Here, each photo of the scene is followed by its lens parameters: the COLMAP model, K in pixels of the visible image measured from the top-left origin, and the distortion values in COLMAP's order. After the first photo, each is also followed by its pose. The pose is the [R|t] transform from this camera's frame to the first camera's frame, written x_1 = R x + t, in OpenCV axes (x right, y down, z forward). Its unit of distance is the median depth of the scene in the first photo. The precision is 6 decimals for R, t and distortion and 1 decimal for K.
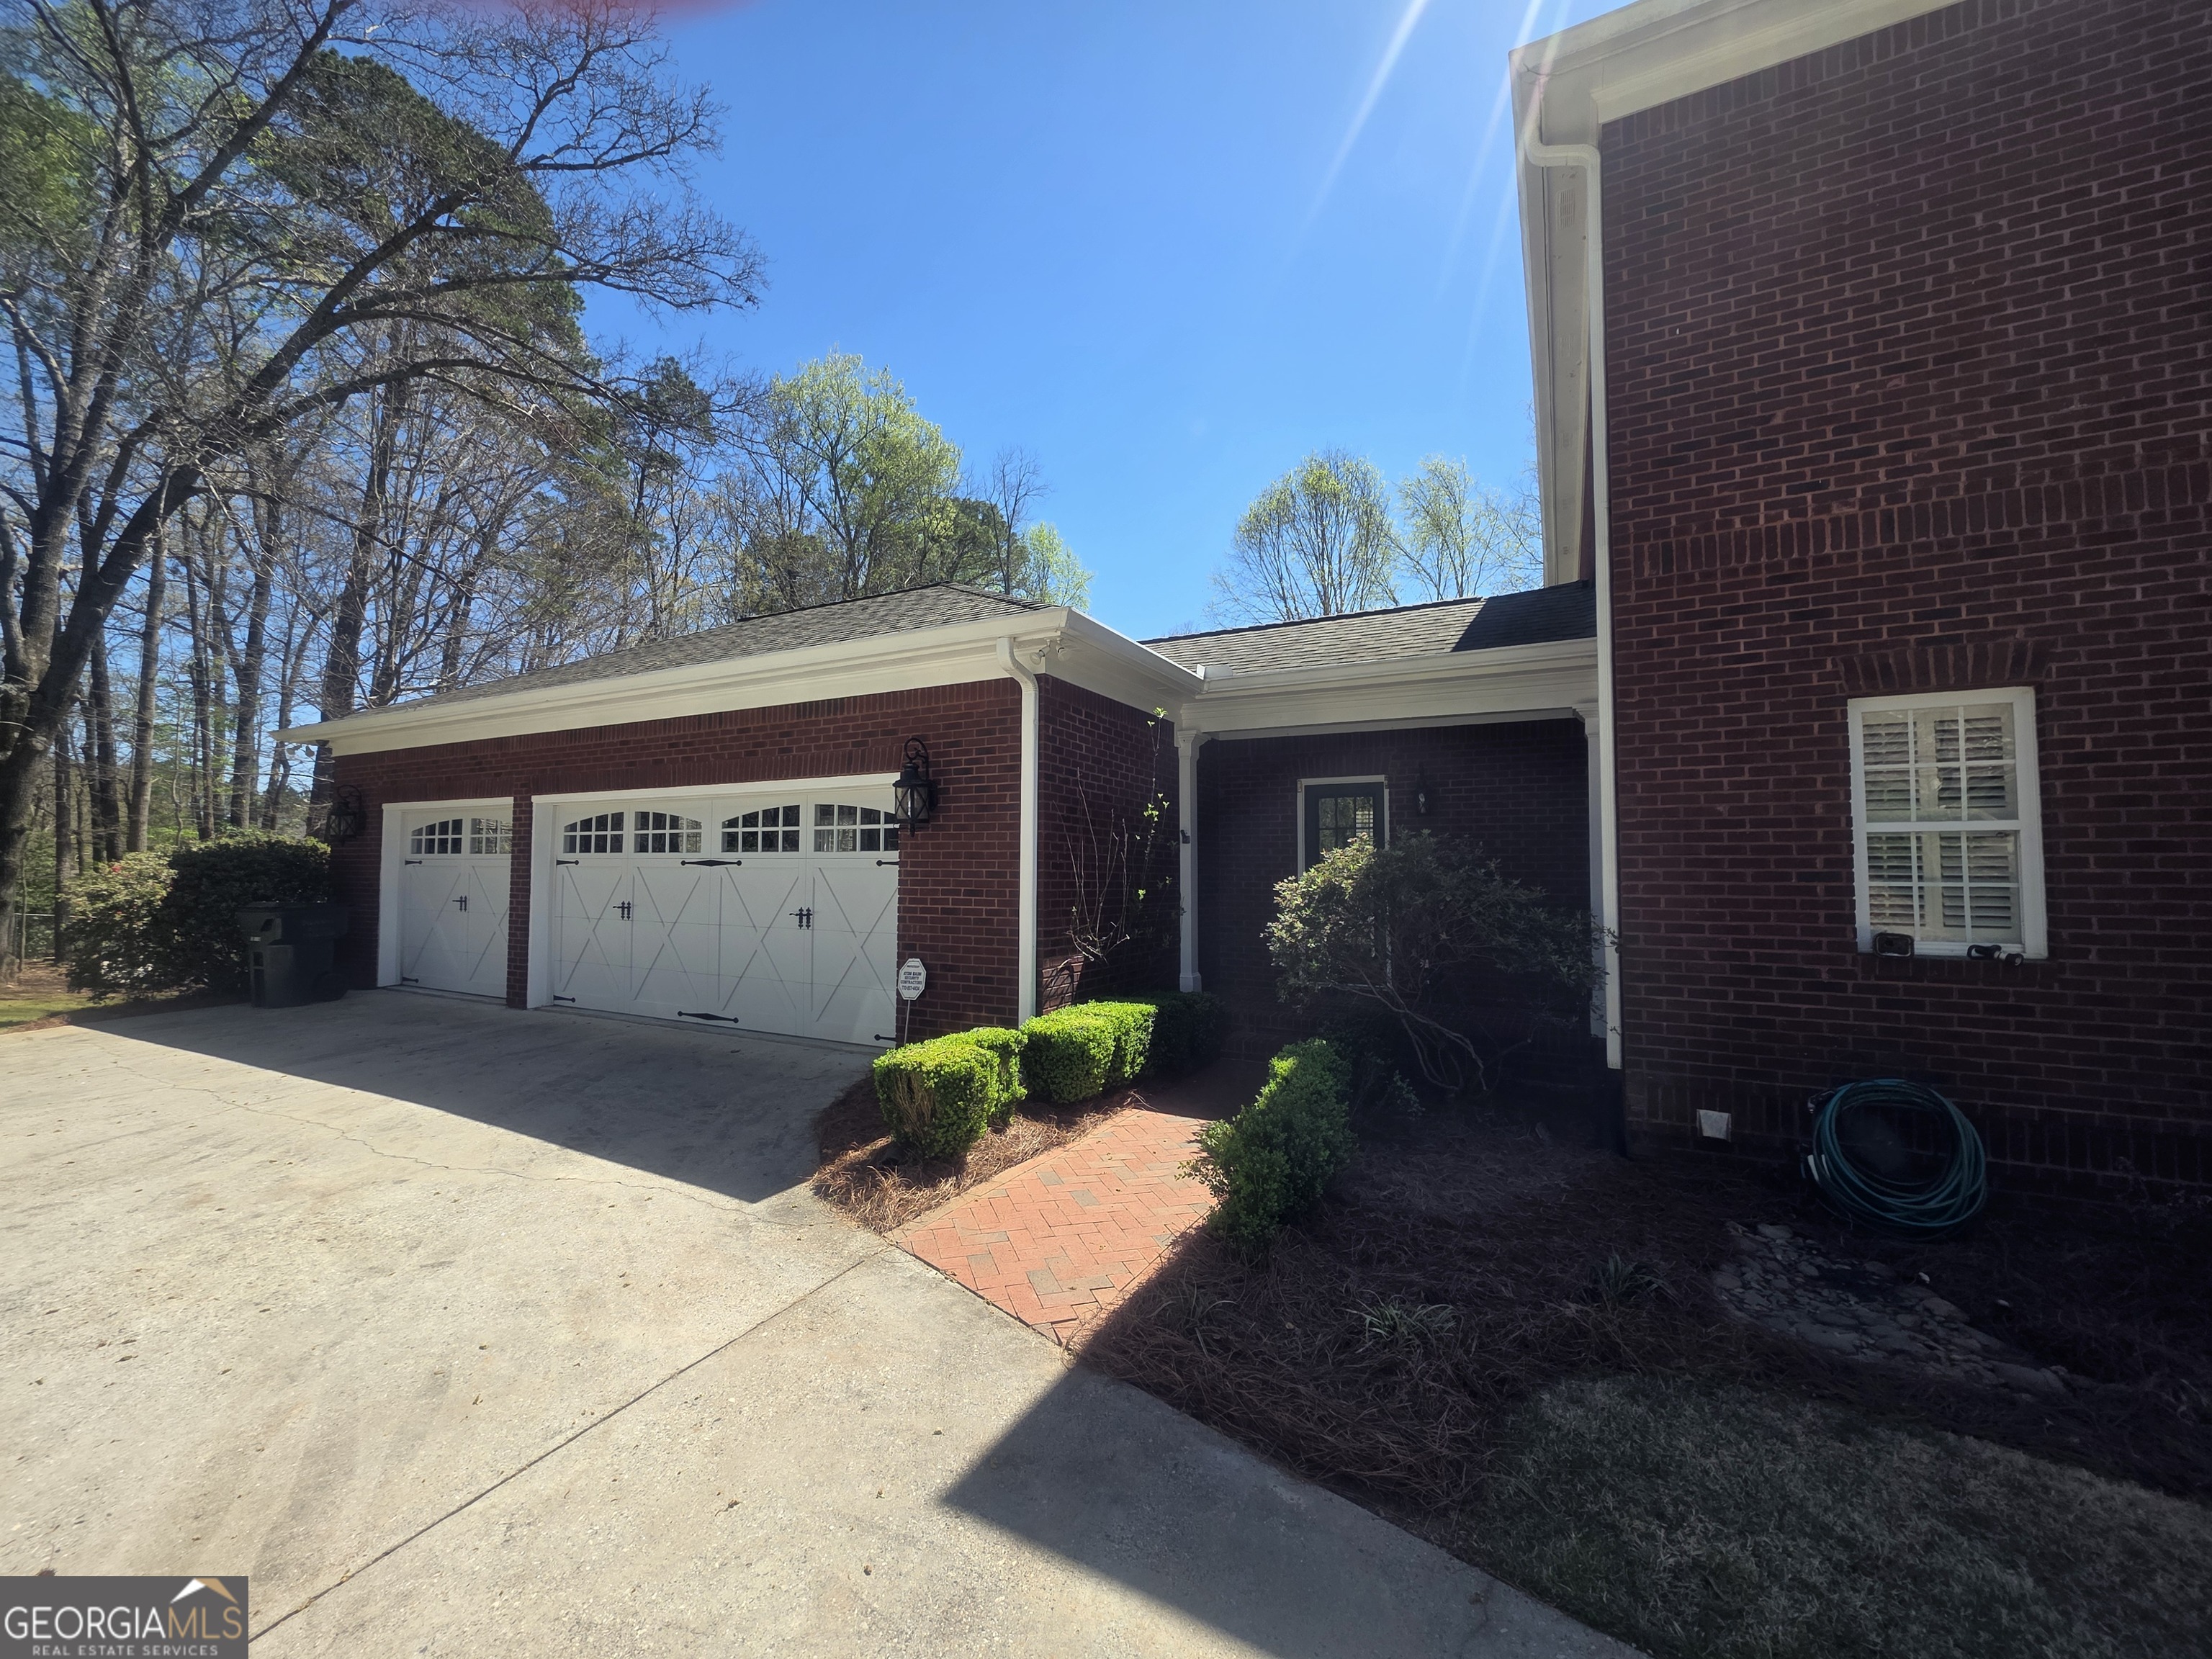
lens RADIAL K [[883.7, 0, 1094.3], [0, 883.7, 829.7], [0, 0, 1]] dist [-0.001347, -0.000189]
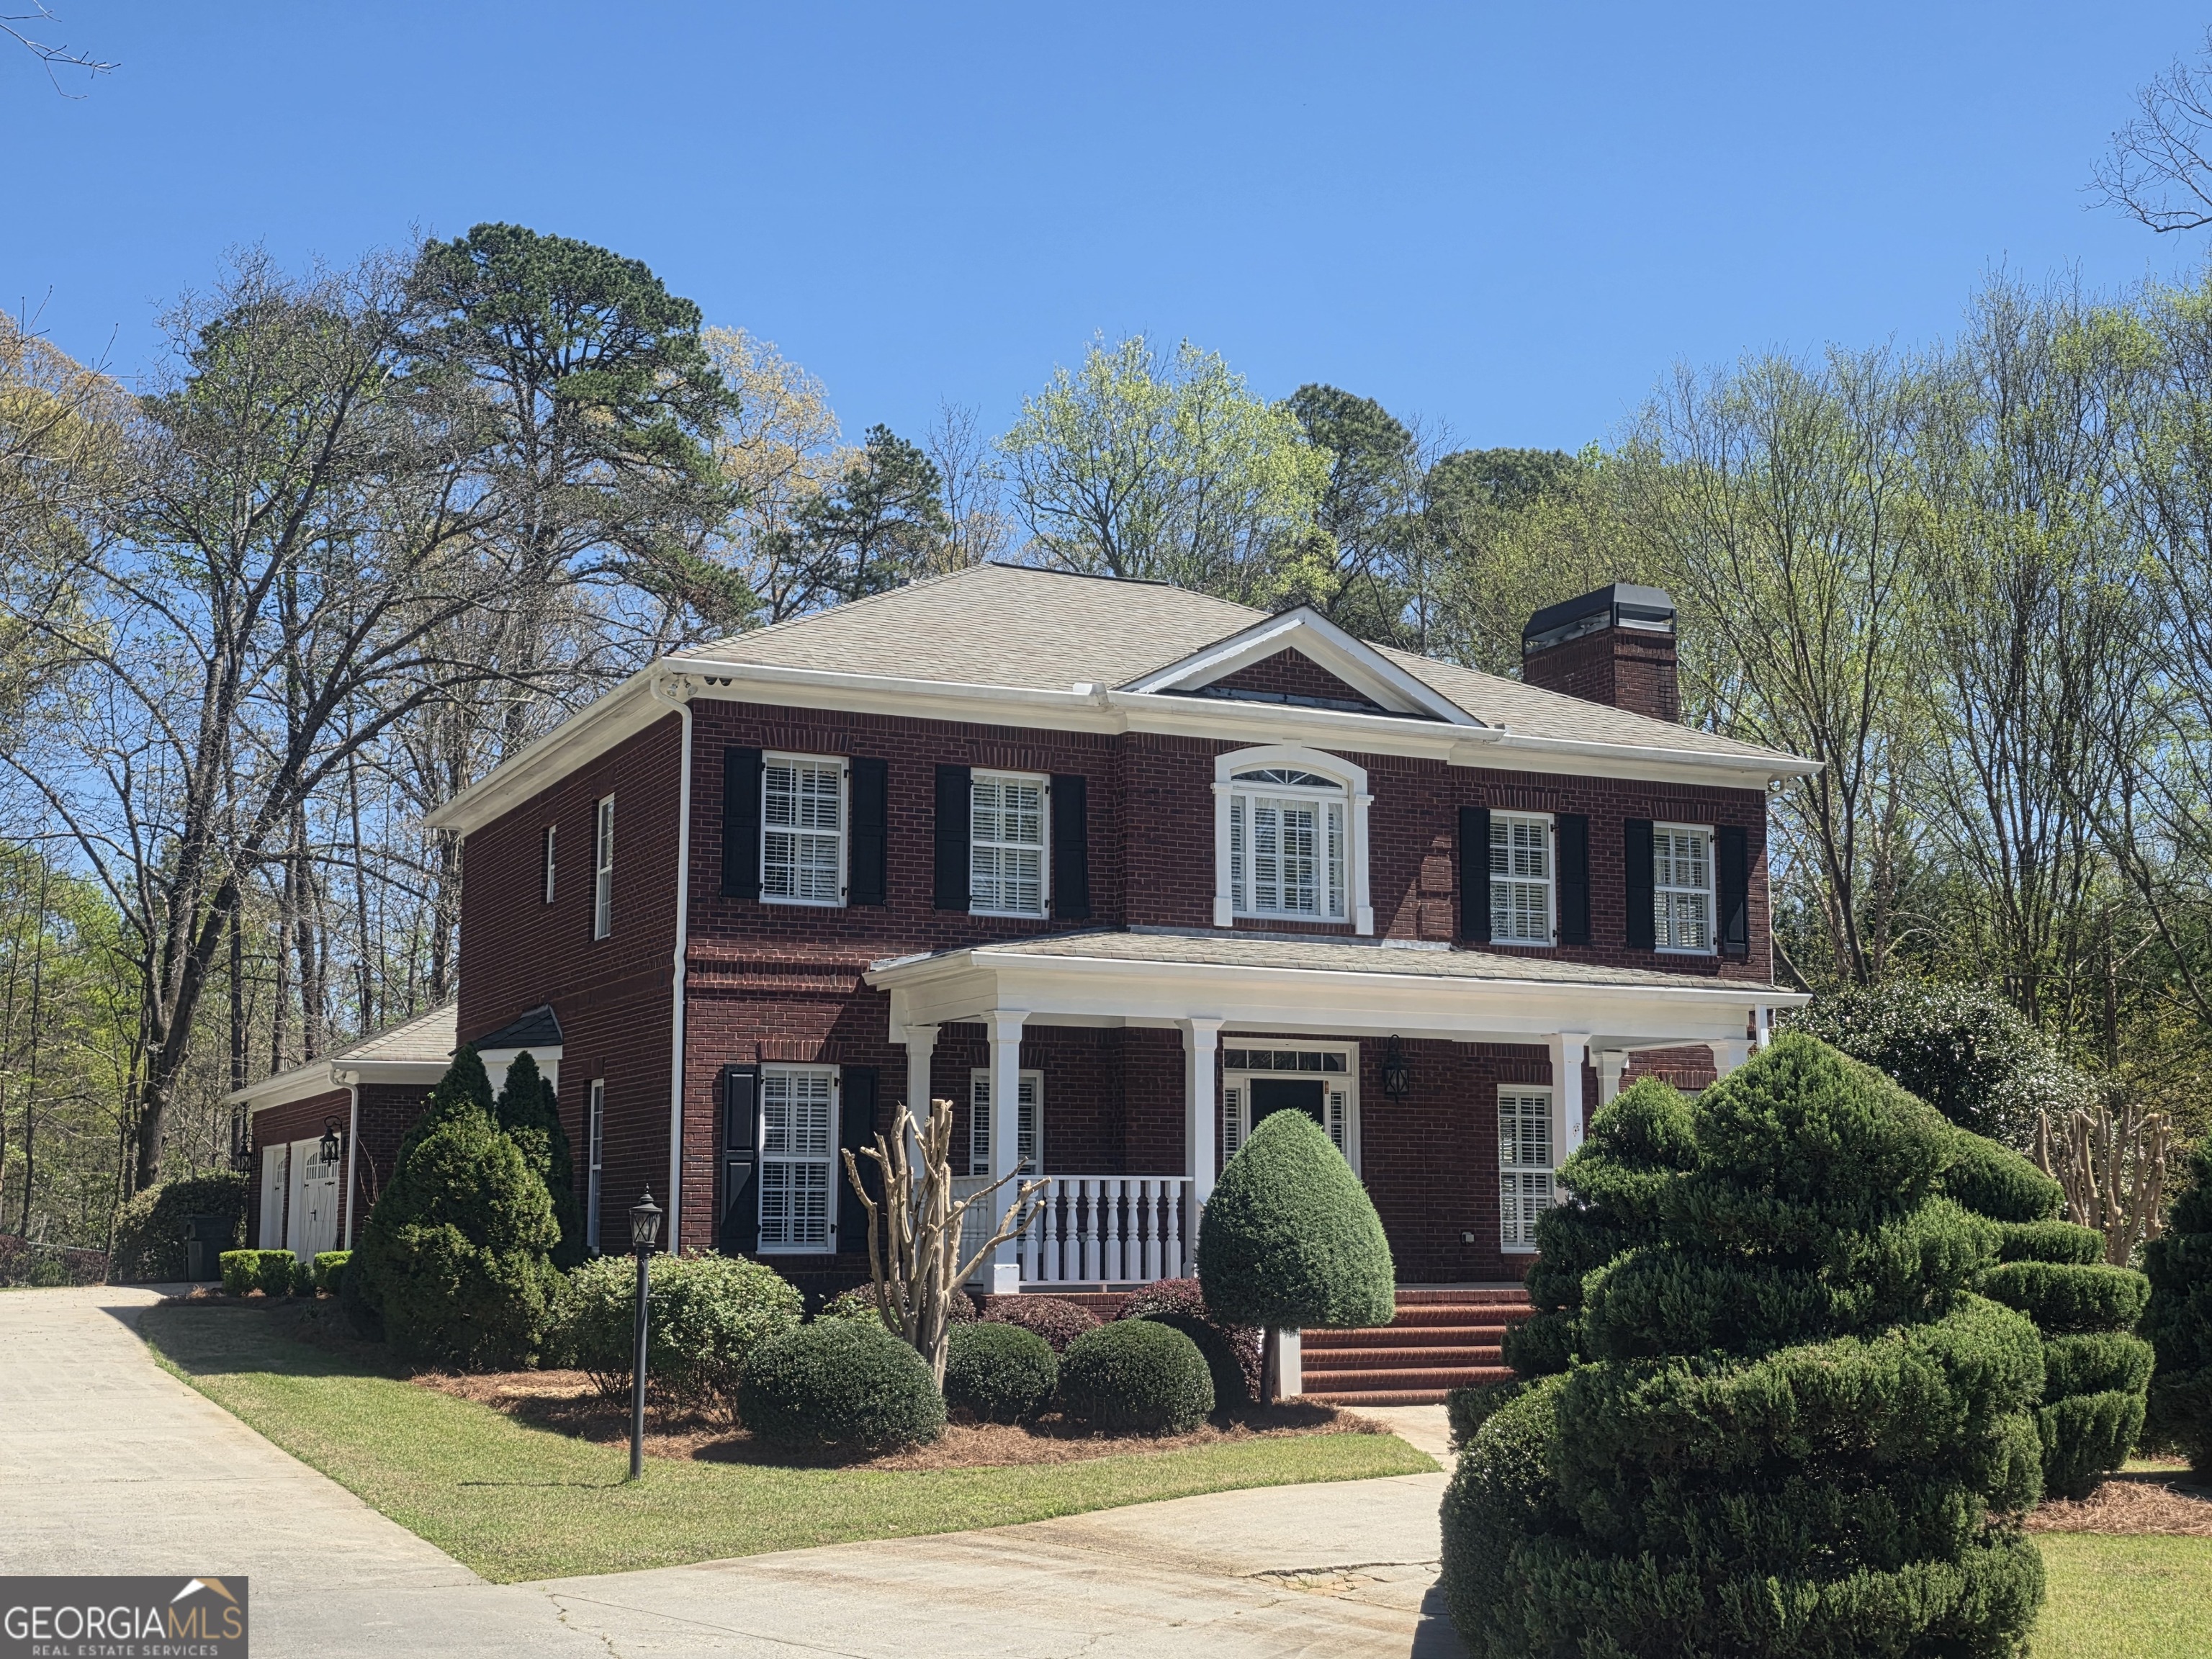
lens RADIAL K [[2686.7, 0, 1107.6], [0, 2686.7, 858.0], [0, 0, 1]] dist [0.165743, -0.521940]
pose [[0.799644, -0.086892, -0.594155, 3.500977], [0.032747, 0.994313, -0.101340, -0.005414], [0.599581, 0.061579, 0.797941, -2.046502]]
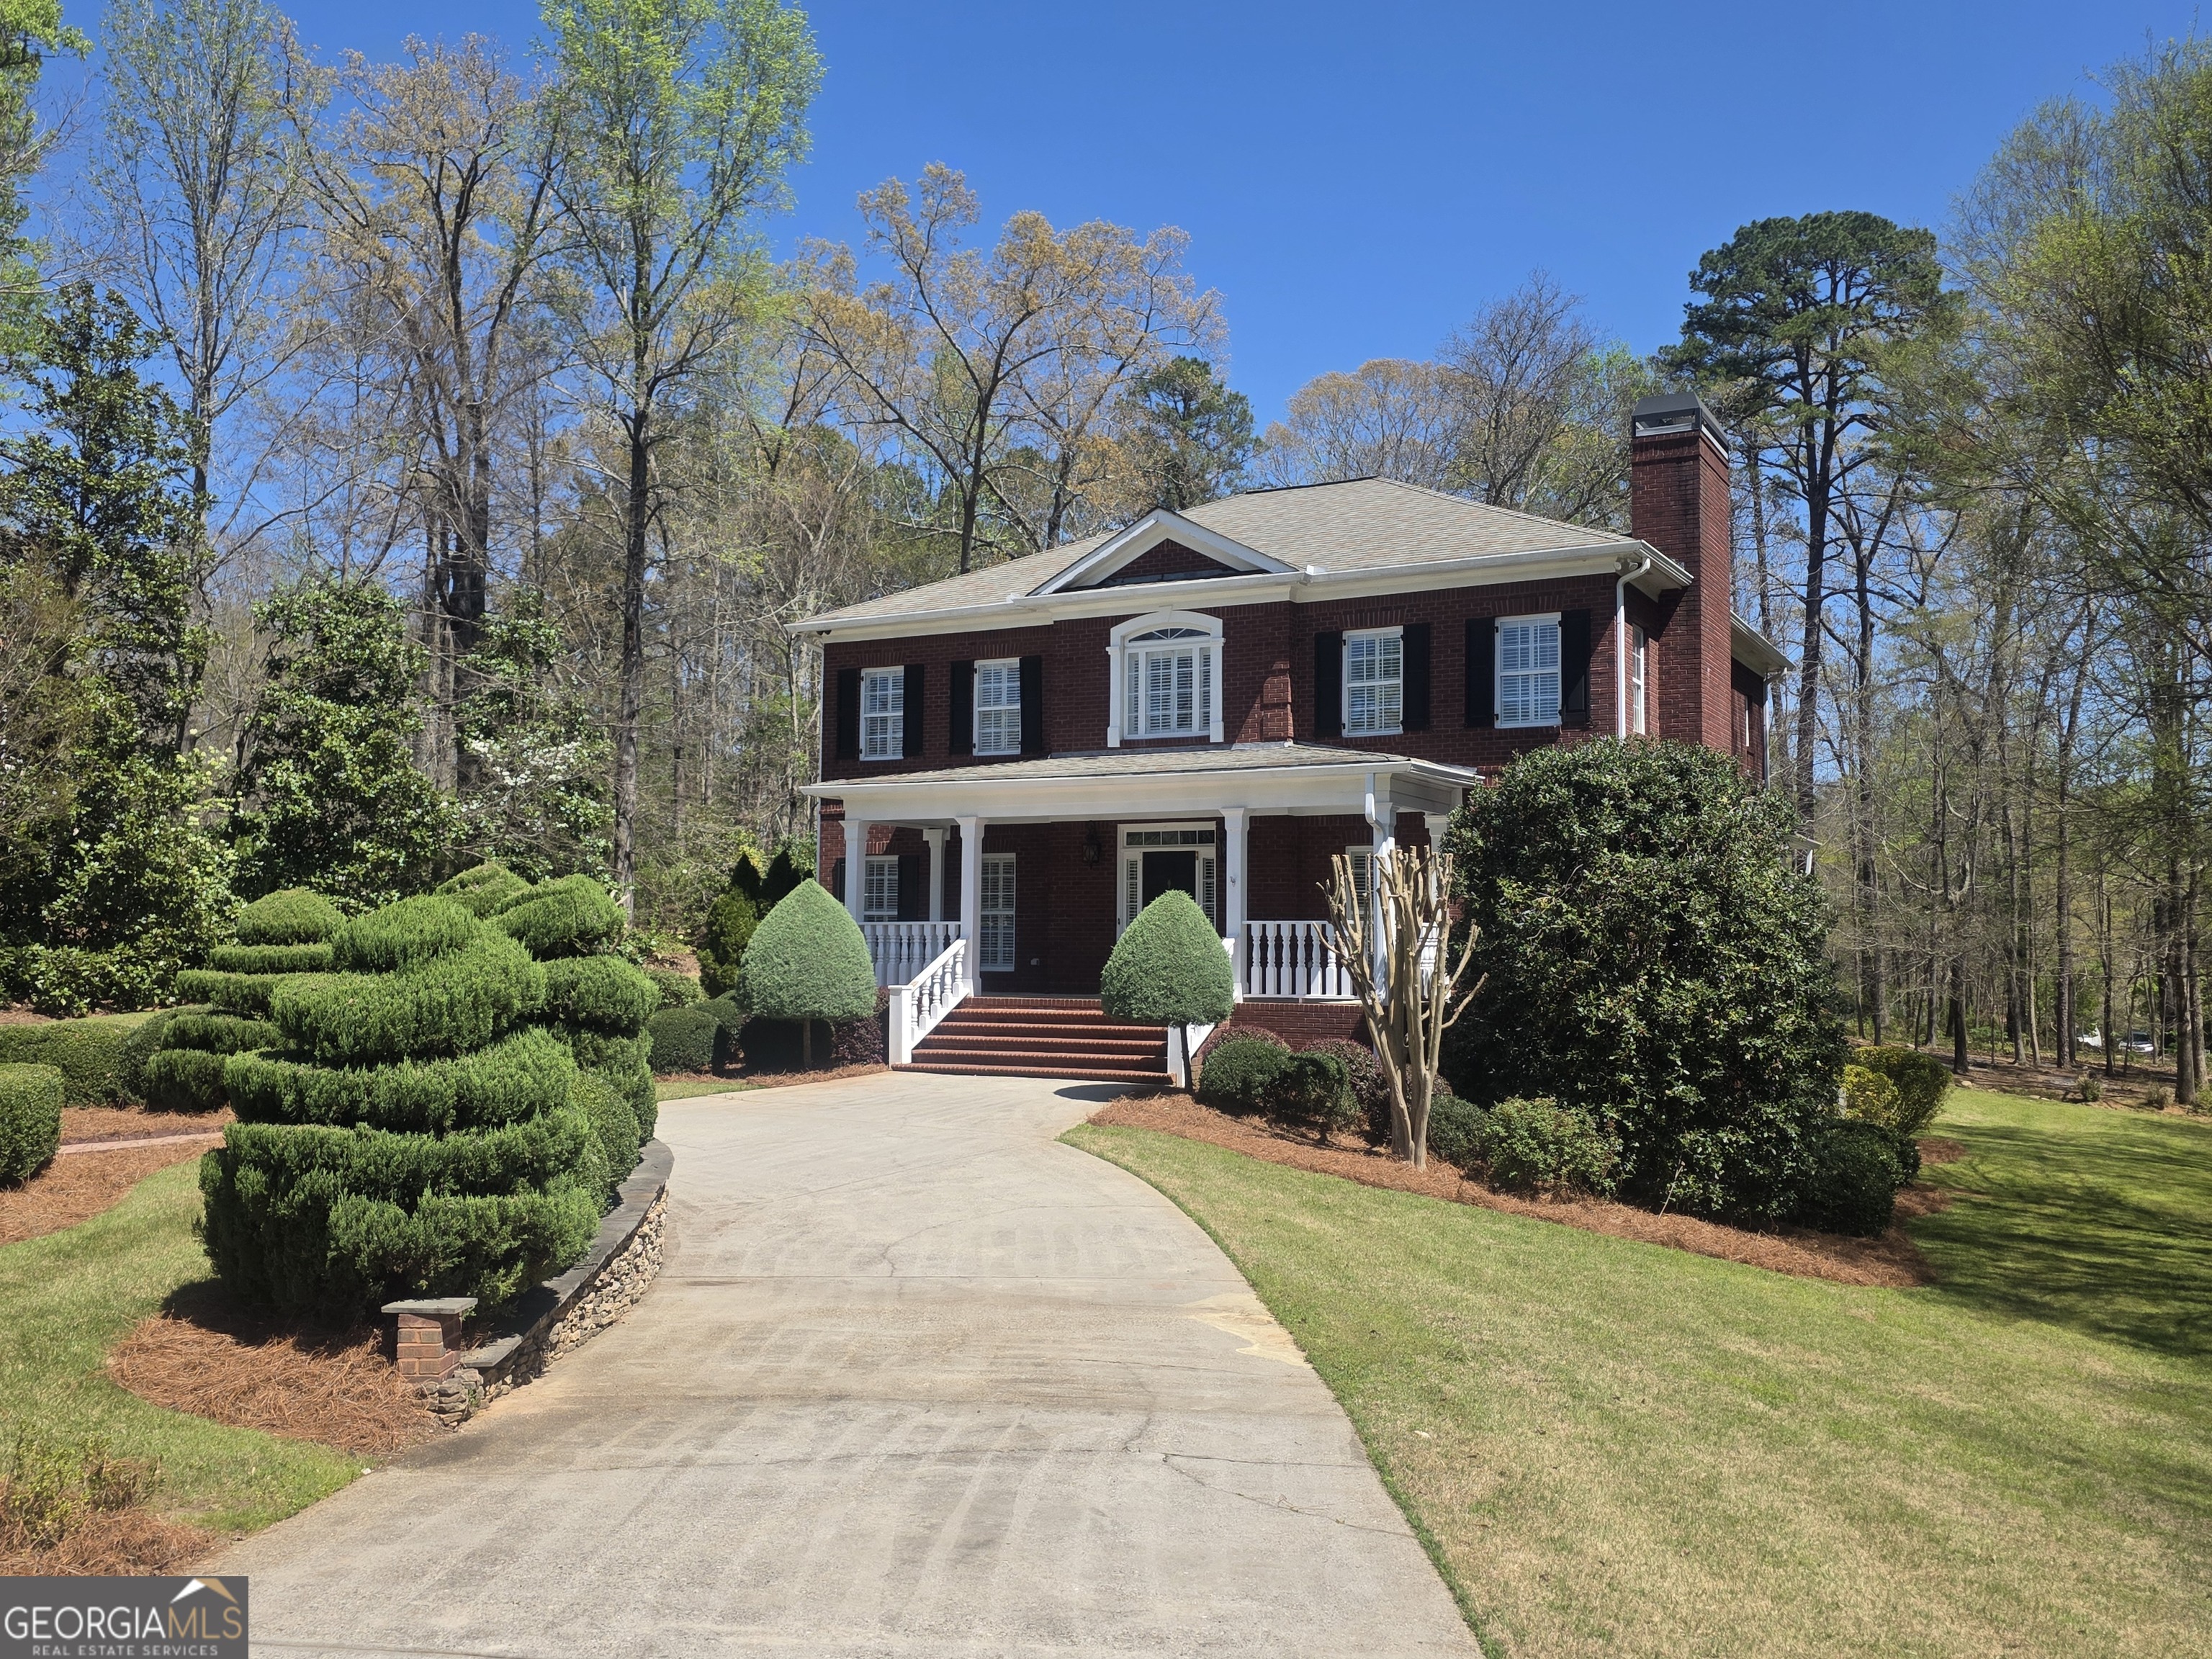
lens RADIAL K [[1868.2, 0, 1106.0], [0, 1868.2, 829.5], [0, 0, 1]] dist [0.065731, 0.002551]
pose [[-0.003617, -0.072802, -0.997340, 4.842295], [0.039614, 0.996553, -0.072888, 0.124634], [0.999209, -0.039772, -0.000720, 0.549627]]
